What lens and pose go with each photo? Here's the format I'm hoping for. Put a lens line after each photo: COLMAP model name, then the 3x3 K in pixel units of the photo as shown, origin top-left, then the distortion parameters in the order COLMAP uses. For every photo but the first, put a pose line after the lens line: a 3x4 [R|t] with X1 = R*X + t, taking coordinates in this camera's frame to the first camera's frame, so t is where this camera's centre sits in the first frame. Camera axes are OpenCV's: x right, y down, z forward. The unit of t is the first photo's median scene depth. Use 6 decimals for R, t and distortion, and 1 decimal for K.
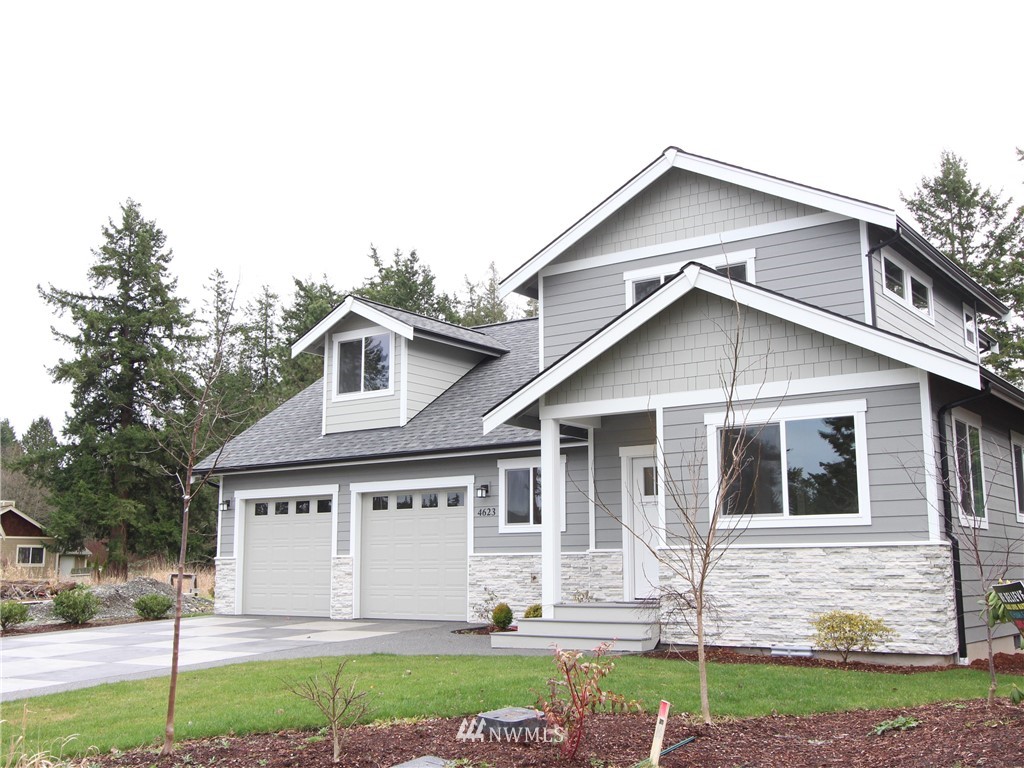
lens RADIAL K [[1113.0, 0, 512.9], [0, 1113.0, 381.8], [0, 0, 1]] dist [-0.008877, 0.000000]
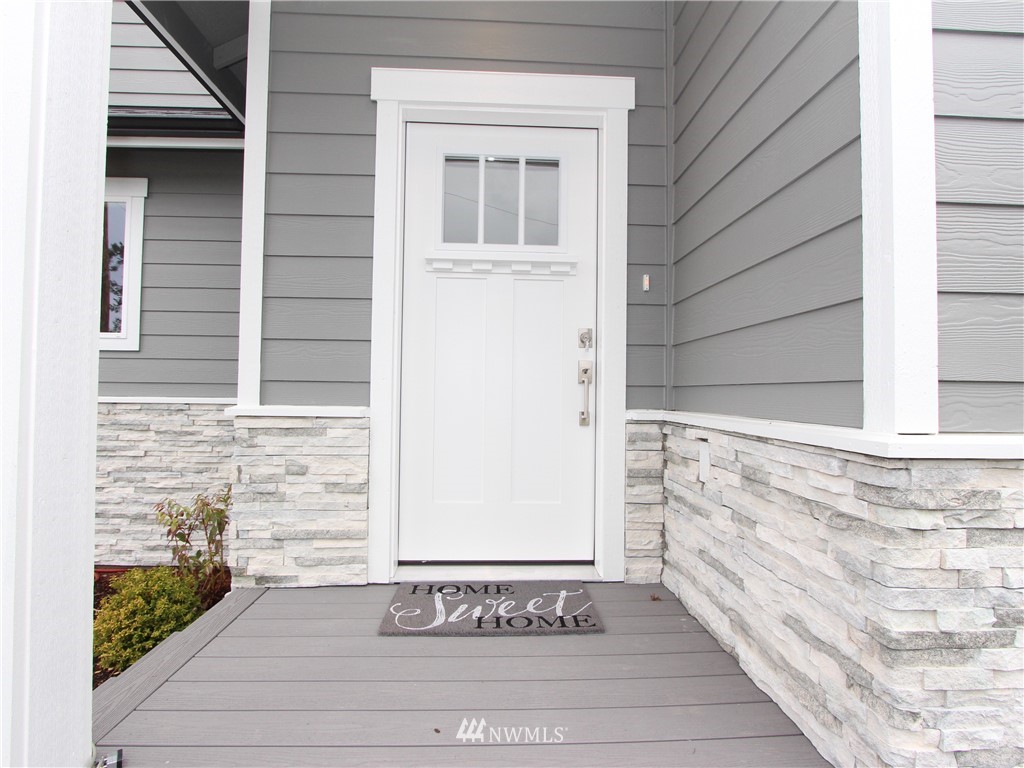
lens RADIAL K [[530.2, 0, 516.1], [0, 530.2, 381.1], [0, 0, 1]] dist [-0.025266, 0.007021]
pose [[0.781697, 0.024163, 0.623190, 0.036504], [-0.118347, 0.986840, 0.110186, 0.109667], [-0.612326, -0.159885, 0.774270, 0.773653]]
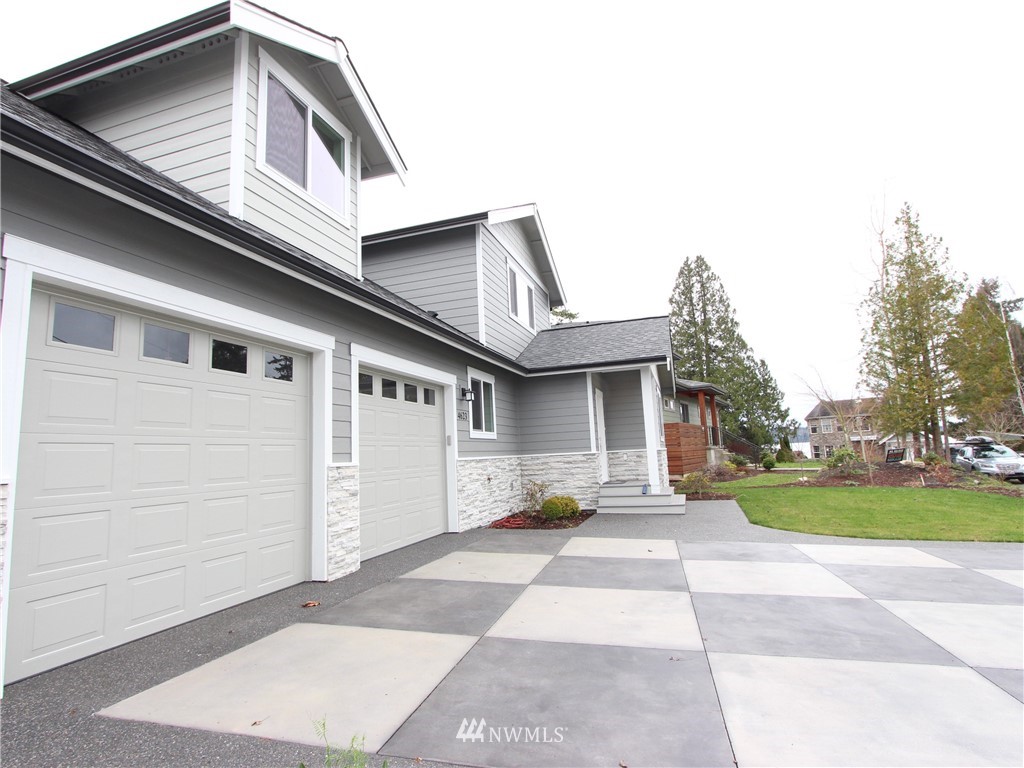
lens RADIAL K [[530.2, 0, 513.5], [0, 530.2, 382.0], [0, 0, 1]] dist [-0.025266, 0.007021]
pose [[-0.306405, 0.145904, 0.940653, -0.527366], [-0.116139, 0.975071, -0.189073, 0.187392], [-0.944790, -0.167179, -0.281822, 1.197454]]
